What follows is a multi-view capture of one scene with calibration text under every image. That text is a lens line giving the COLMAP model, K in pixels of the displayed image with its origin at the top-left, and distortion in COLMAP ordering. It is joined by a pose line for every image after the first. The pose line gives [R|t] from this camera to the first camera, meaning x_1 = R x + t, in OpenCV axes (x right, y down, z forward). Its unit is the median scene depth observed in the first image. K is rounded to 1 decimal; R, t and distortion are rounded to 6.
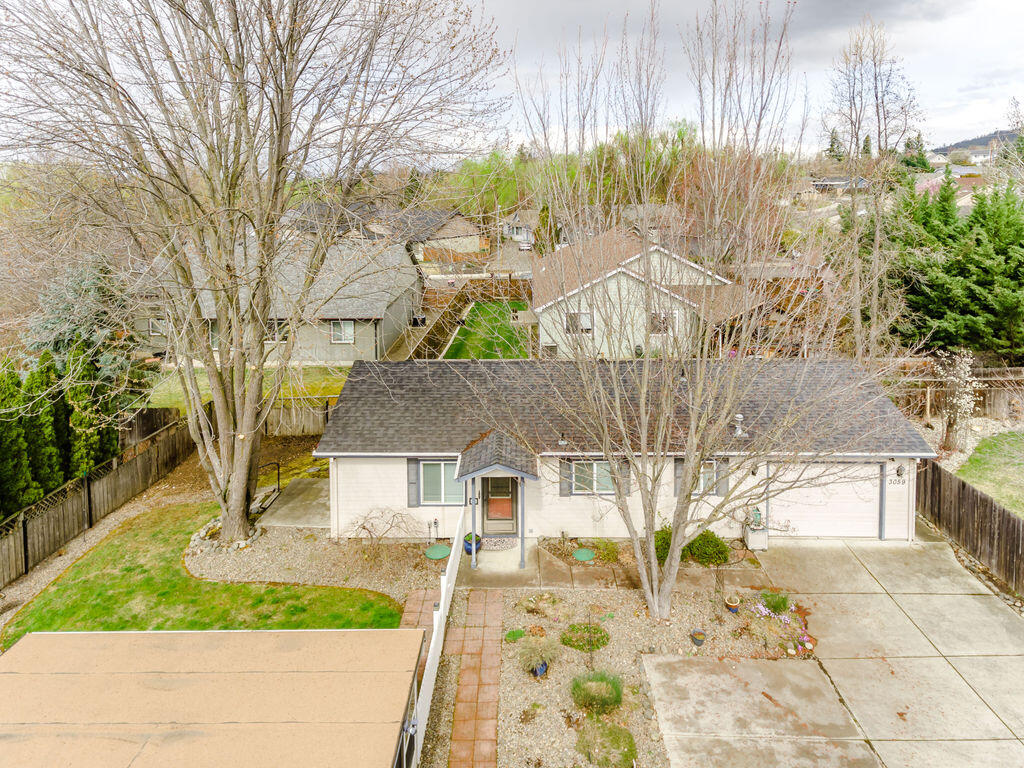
lens RADIAL K [[633.8, 0, 516.7], [0, 633.8, 228.0], [0, 0, 1]] dist [0.012847, 0.000698]
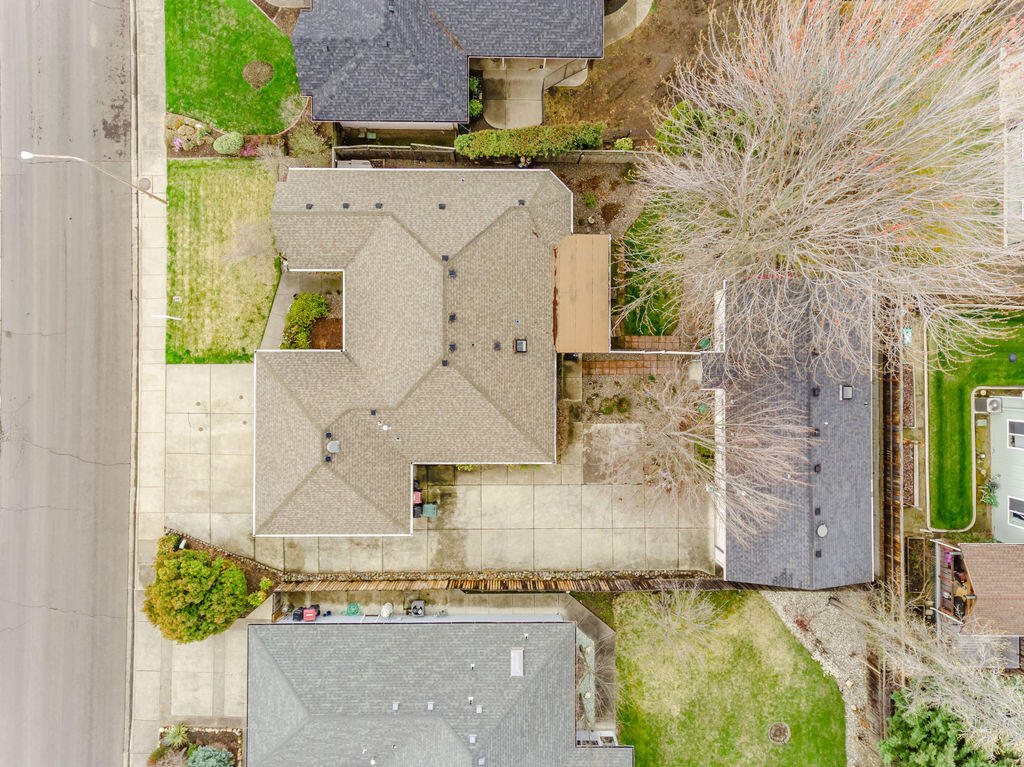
lens RADIAL K [[597.7, 0, 514.1], [0, 597.7, 377.8], [0, 0, 1]] dist [0.016515, 0.001303]
pose [[0.013575, 0.999907, 0.001094, -0.017387], [-0.081523, 0.000017, 0.996671, -1.751370], [0.996579, -0.013619, 0.081516, 0.182598]]
